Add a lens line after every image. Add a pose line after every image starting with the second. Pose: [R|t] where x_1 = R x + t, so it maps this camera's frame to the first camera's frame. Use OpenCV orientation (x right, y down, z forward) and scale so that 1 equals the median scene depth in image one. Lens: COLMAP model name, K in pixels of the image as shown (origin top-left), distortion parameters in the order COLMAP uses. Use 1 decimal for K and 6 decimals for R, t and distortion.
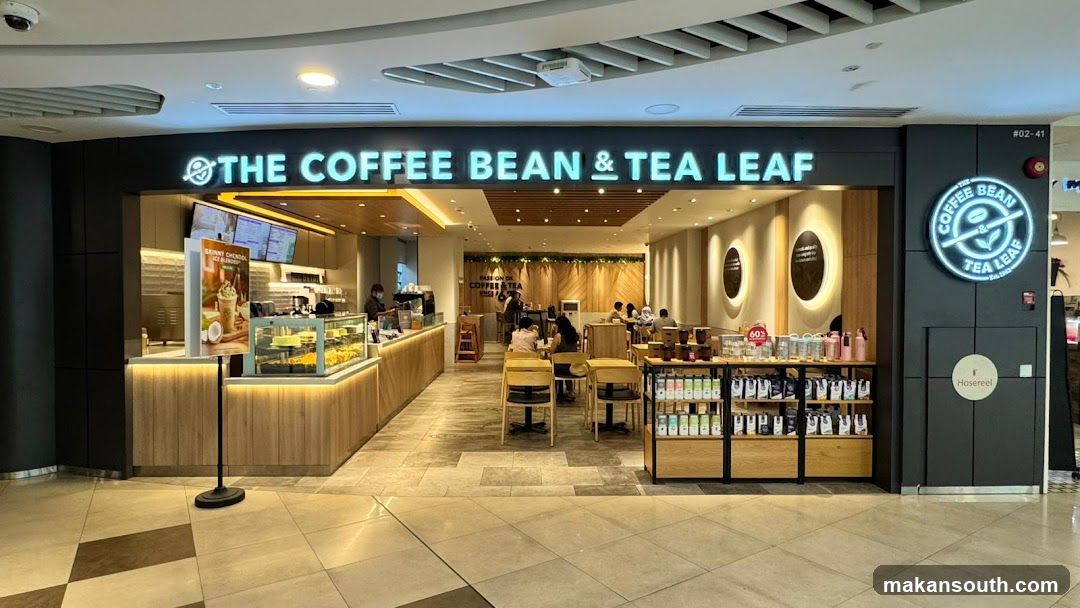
lens RADIAL K [[585.8, 0, 532.0], [0, 585.8, 306.7], [0, 0, 1]] dist [-0.002288, 0.000795]
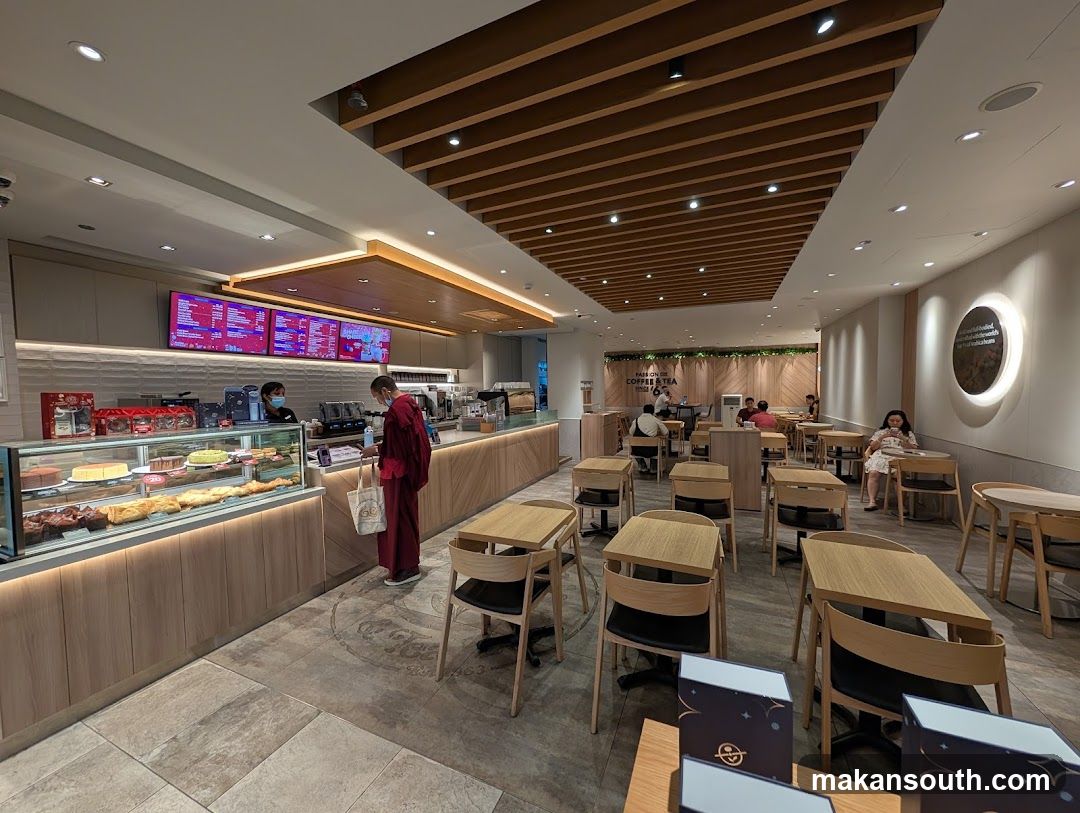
lens RADIAL K [[406.9, 0, 535.4], [0, 406.9, 410.4], [0, 0, 1]] dist [0.001442, 0.000101]
pose [[0.909106, 0.008508, -0.416477, 0.246176], [0.004331, 0.999544, 0.029873, -0.025209], [0.416542, -0.028961, 0.908655, 0.998835]]
